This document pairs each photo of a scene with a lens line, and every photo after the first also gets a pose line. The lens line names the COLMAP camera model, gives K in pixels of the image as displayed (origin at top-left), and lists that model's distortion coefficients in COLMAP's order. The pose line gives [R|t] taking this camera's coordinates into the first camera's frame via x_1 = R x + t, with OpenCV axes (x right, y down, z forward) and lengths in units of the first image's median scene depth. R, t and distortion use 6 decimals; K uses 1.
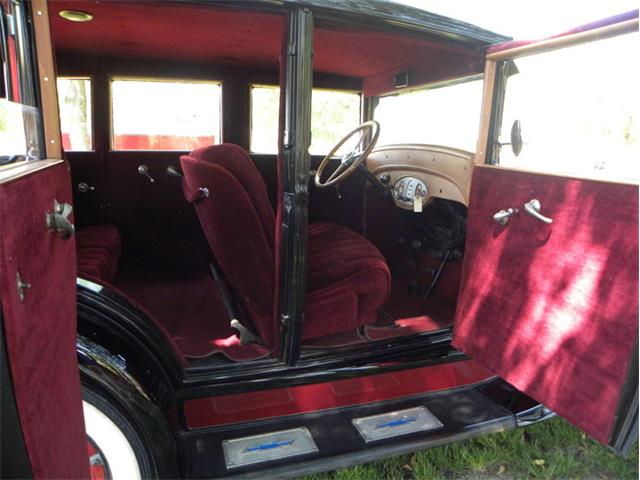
lens RADIAL K [[485.3, 0, 320.0], [0, 485.3, 240.0], [0, 0, 1]] dist [-0.148279, 0.085447]
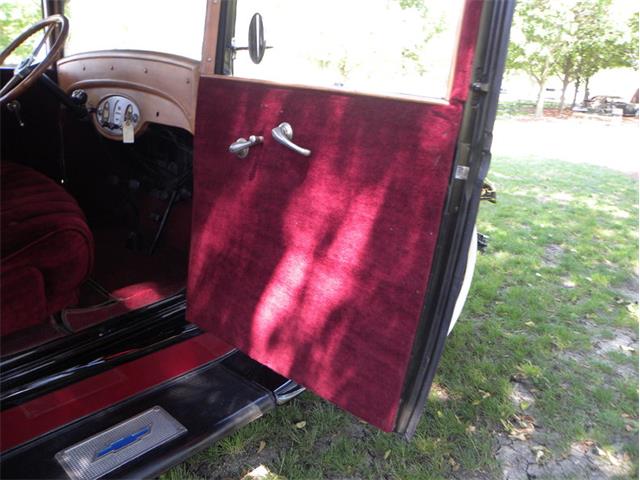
lens RADIAL K [[485.3, 0, 320.0], [0, 485.3, 240.0], [0, 0, 1]] dist [-0.148279, 0.085447]
pose [[0.855483, -0.107829, 0.506479, 0.081447], [0.033036, 0.987452, 0.154427, -0.015232], [-0.516776, -0.115378, 0.848311, 0.245886]]
